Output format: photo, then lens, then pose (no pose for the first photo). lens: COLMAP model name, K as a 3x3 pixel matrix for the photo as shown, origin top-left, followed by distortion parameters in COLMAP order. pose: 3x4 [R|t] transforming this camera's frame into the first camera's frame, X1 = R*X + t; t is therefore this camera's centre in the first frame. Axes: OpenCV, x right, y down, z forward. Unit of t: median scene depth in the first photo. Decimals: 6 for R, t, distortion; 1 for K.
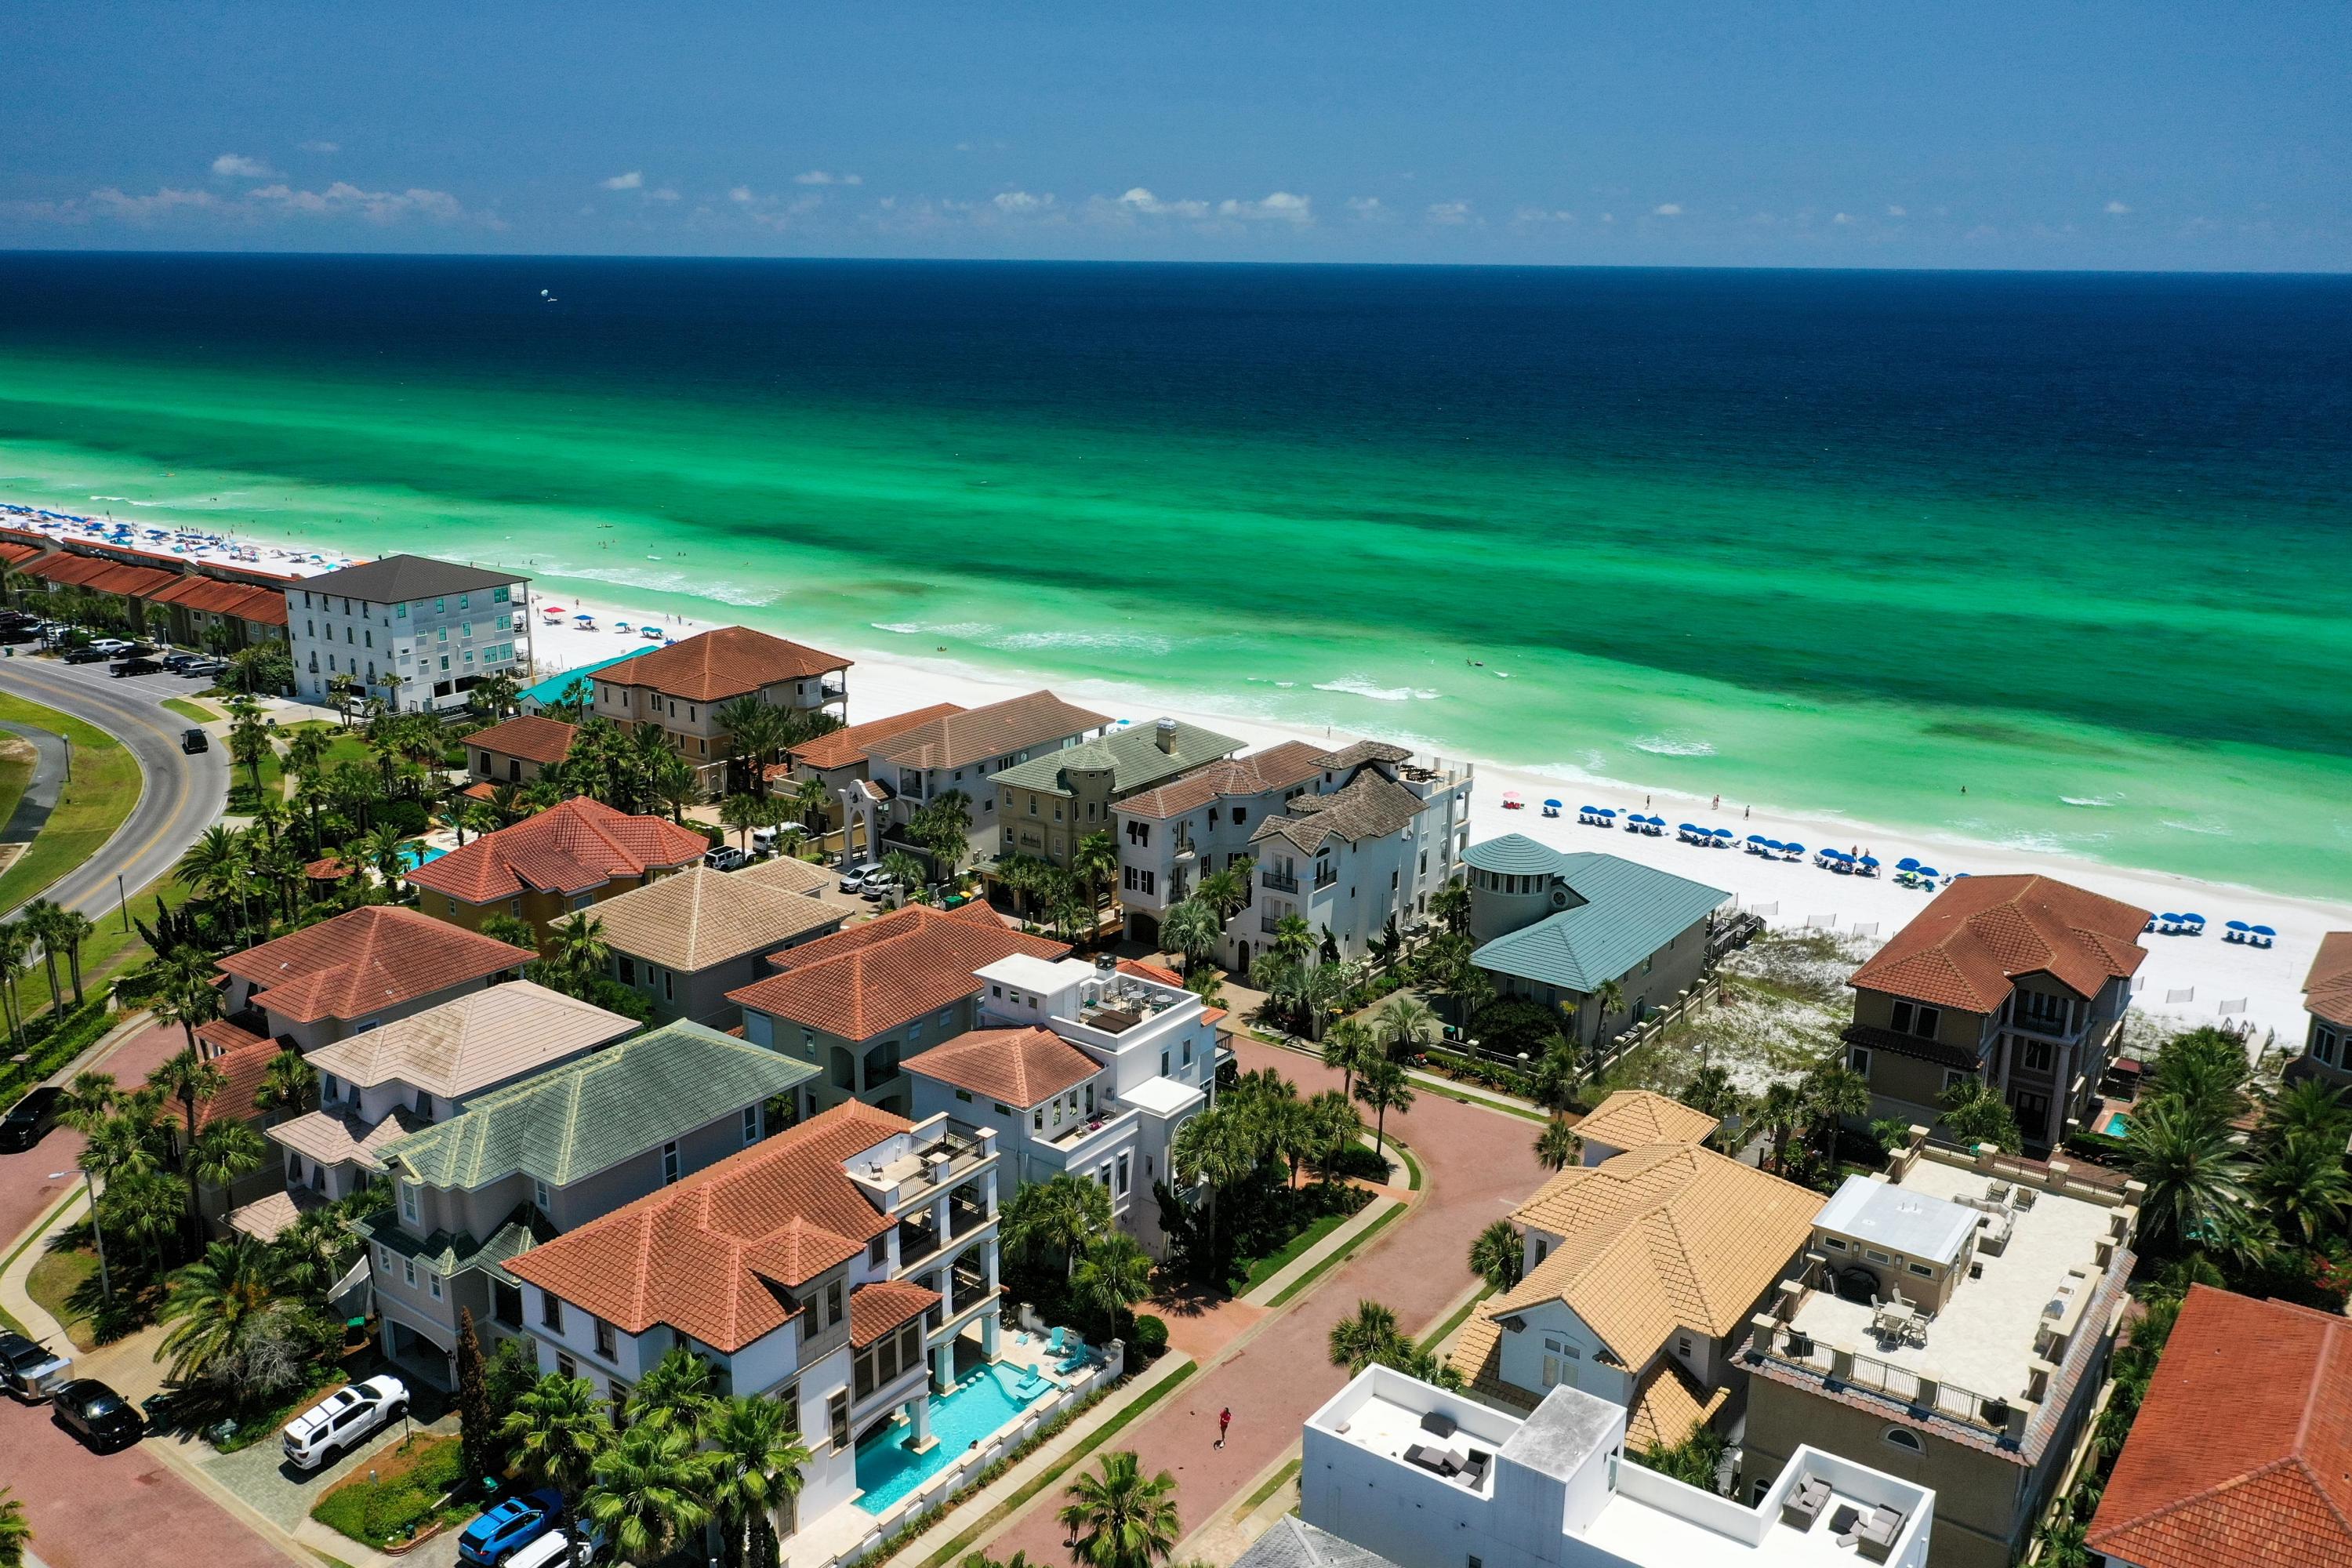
lens RADIAL K [[1889.9, 0, 1164.5], [0, 1889.9, 782.0], [0, 0, 1]] dist [-0.011150, 0.008736]
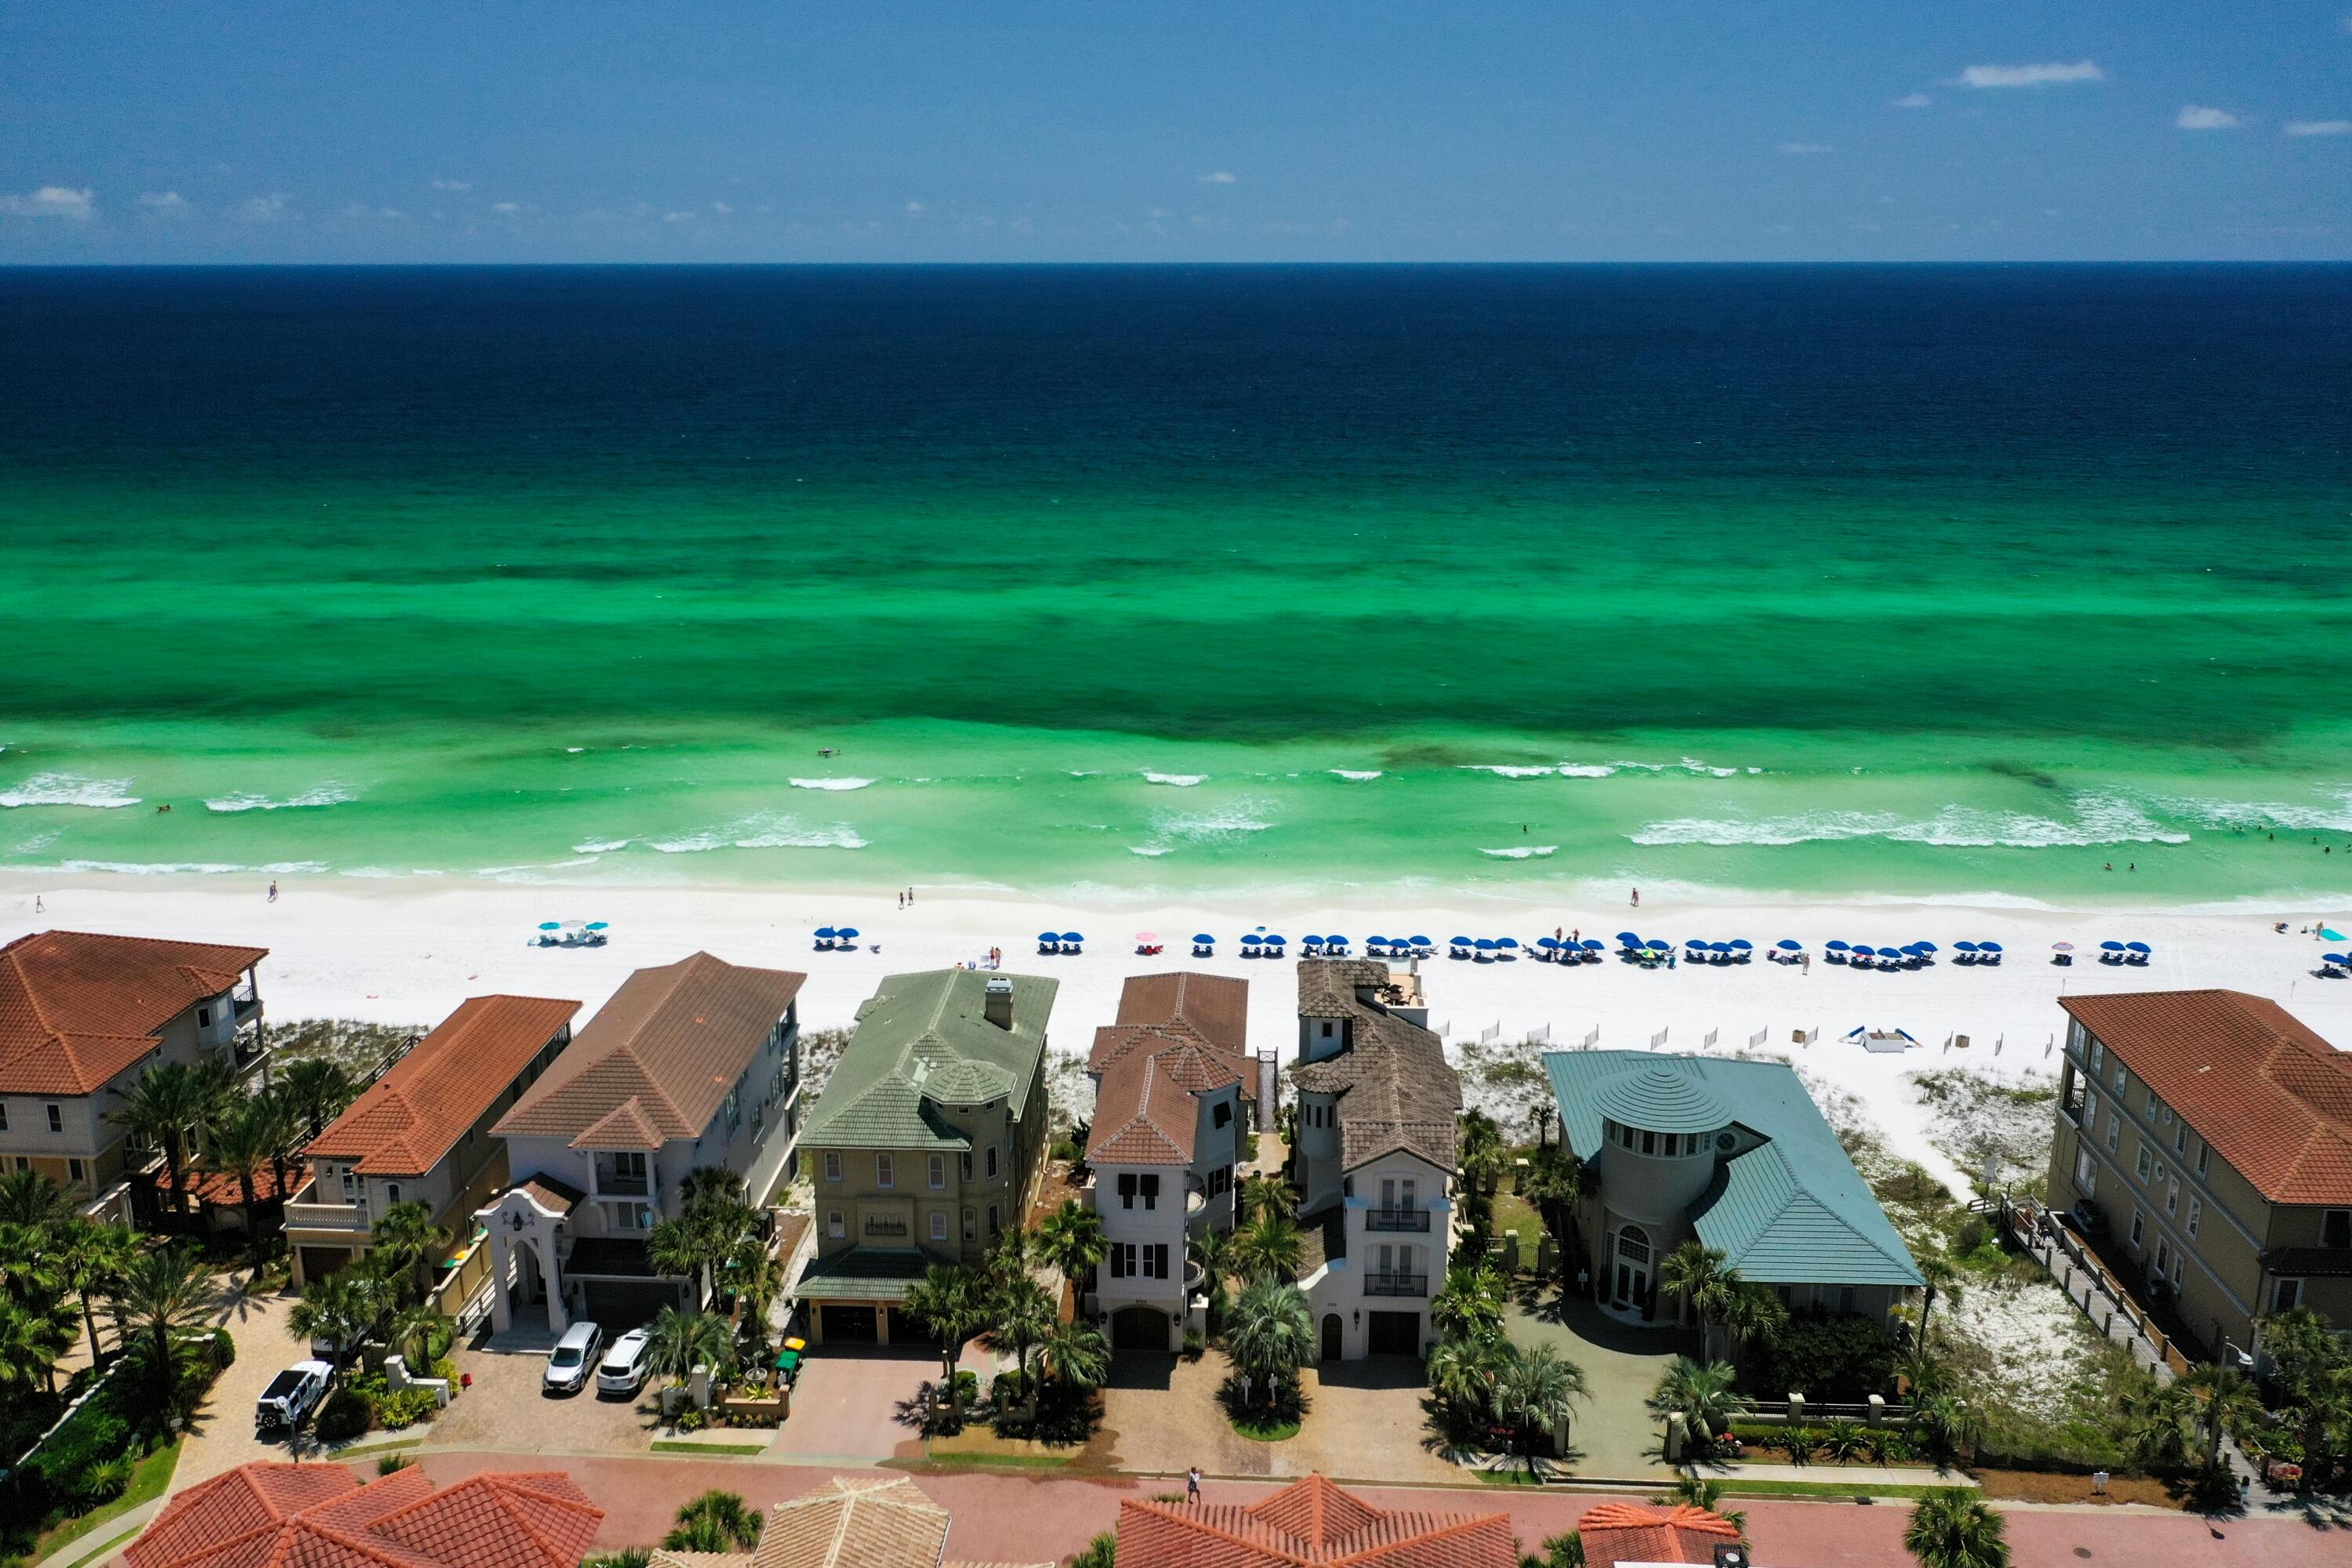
lens RADIAL K [[1889.9, 0, 1164.5], [0, 1889.9, 782.0], [0, 0, 1]] dist [-0.011150, 0.008736]
pose [[0.837295, -0.155936, 0.524043, -0.252167], [0.155033, 0.986840, 0.045942, -0.107964], [-0.524311, 0.042777, 0.850452, 0.364166]]
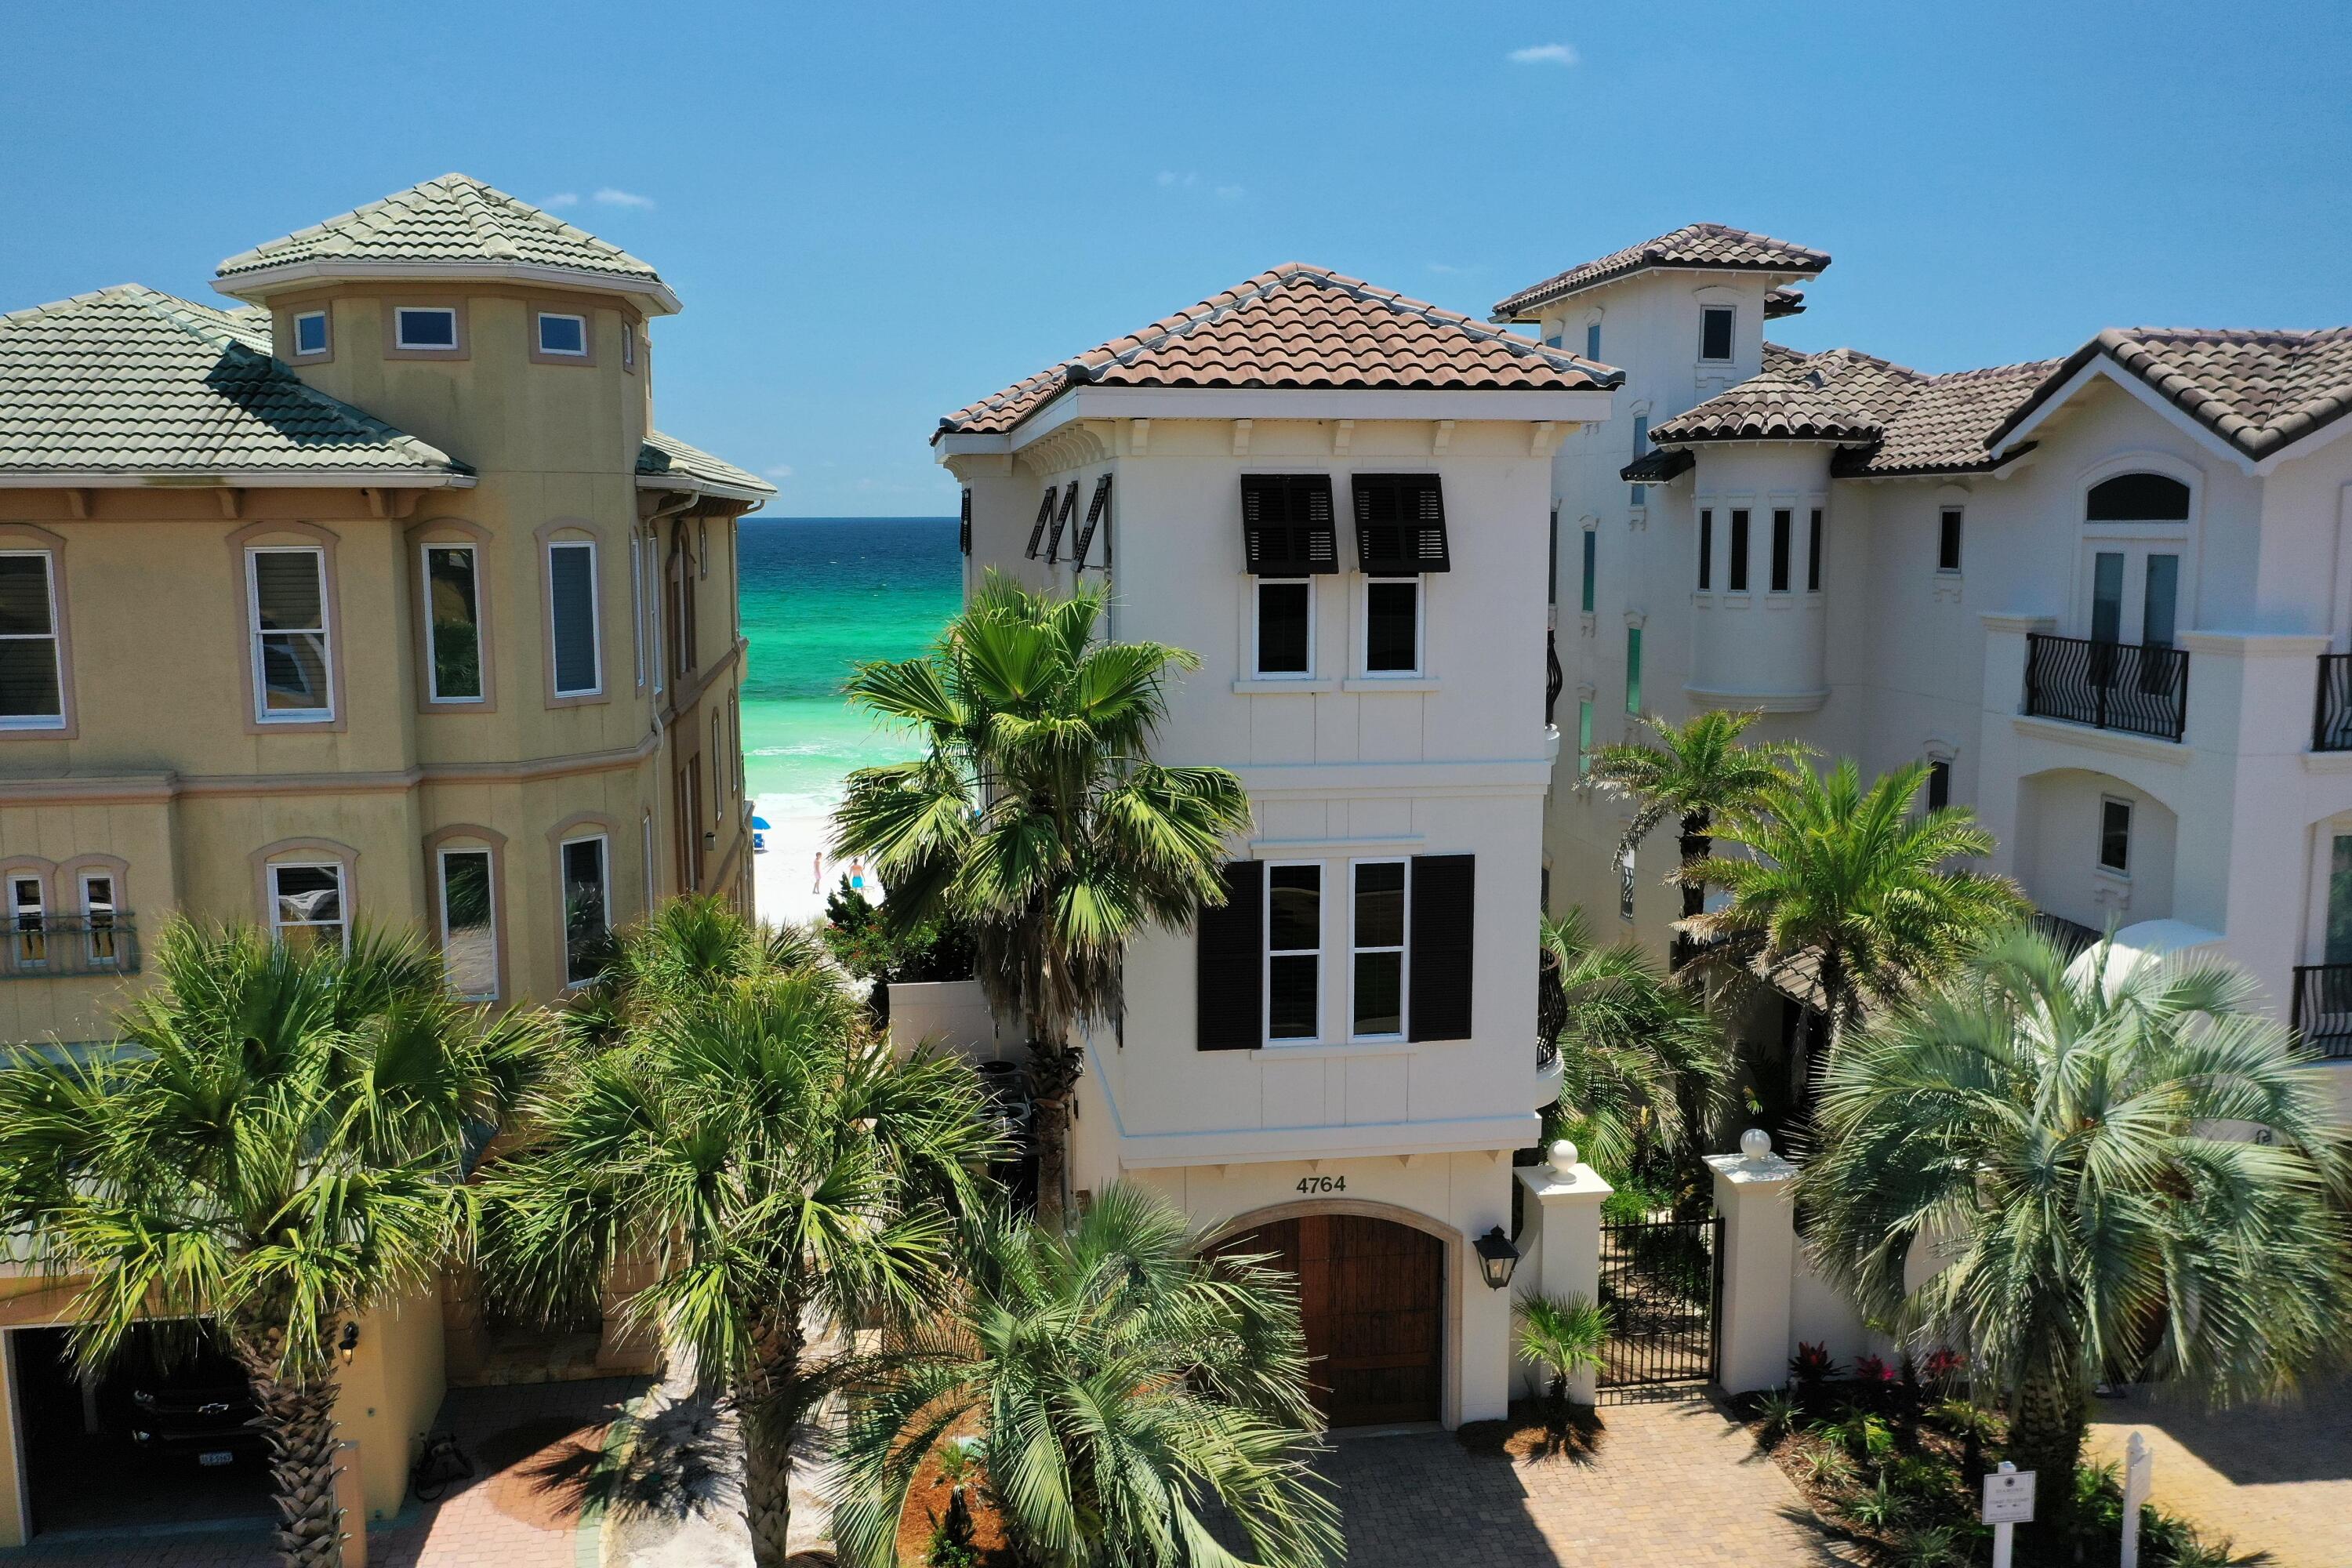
lens RADIAL K [[1889.9, 0, 1164.5], [0, 1889.9, 782.0], [0, 0, 1]] dist [-0.011150, 0.008736]
pose [[0.710709, -0.113053, 0.694342, -0.087863], [0.201643, 0.978326, -0.047106, 0.035908], [-0.673967, 0.173488, 0.718101, 0.737554]]
